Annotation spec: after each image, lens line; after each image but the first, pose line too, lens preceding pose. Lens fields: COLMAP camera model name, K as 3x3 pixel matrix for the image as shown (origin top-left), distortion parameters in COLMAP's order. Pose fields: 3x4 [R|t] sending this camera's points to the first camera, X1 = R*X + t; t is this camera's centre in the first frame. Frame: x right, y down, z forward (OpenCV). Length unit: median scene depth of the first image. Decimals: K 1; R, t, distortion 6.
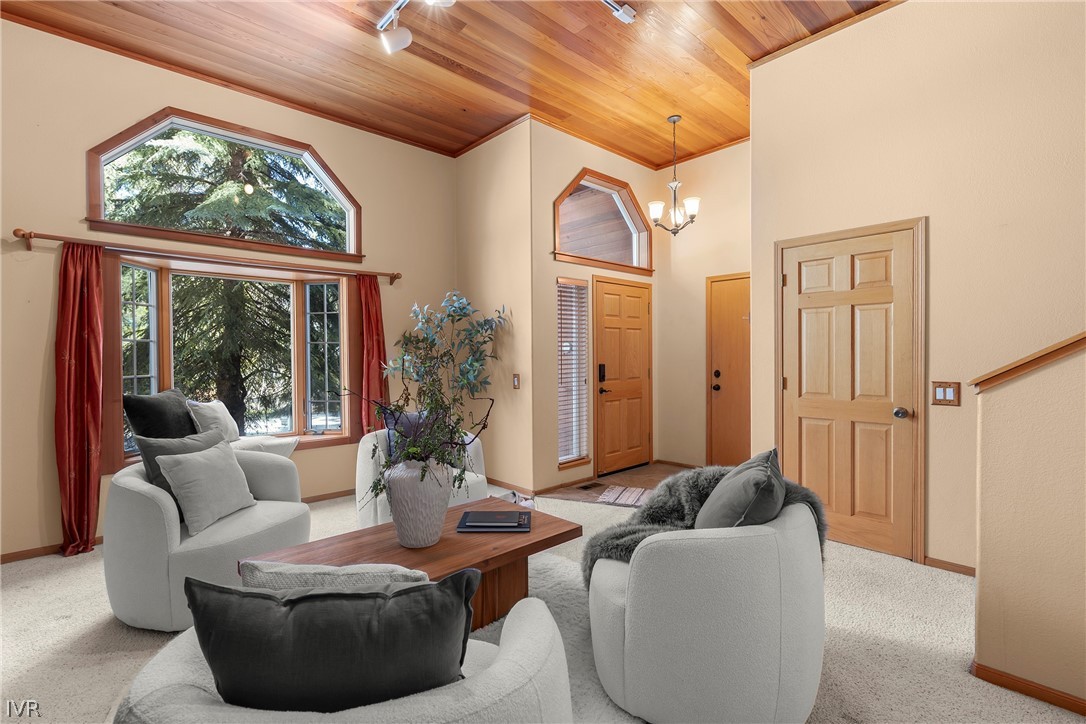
lens RADIAL K [[513.5, 0, 542.8], [0, 513.5, 362.8], [0, 0, 1]] dist [-0.000546, -0.000524]
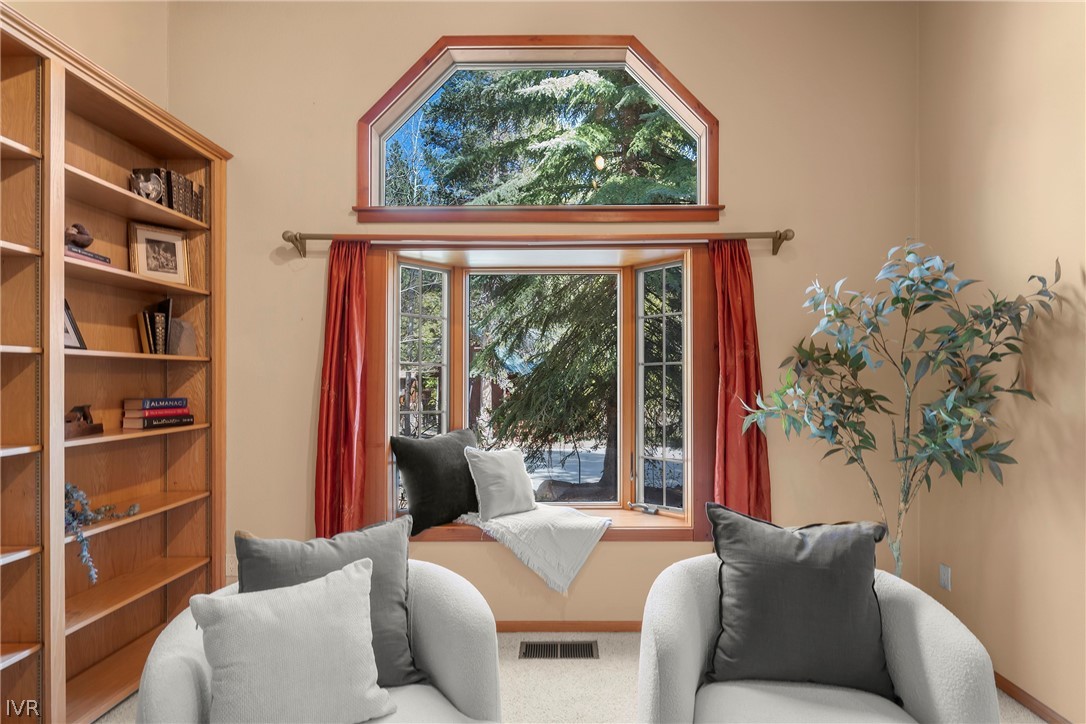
lens RADIAL K [[563.4, 0, 556.3], [0, 563.4, 380.0], [0, 0, 1]] dist [0.006182, 0.001656]
pose [[0.731888, 0.006212, -0.681397, -0.062063], [-0.011759, 0.999925, -0.003514, -0.016059], [0.681324, 0.010584, 0.731906, 0.431074]]
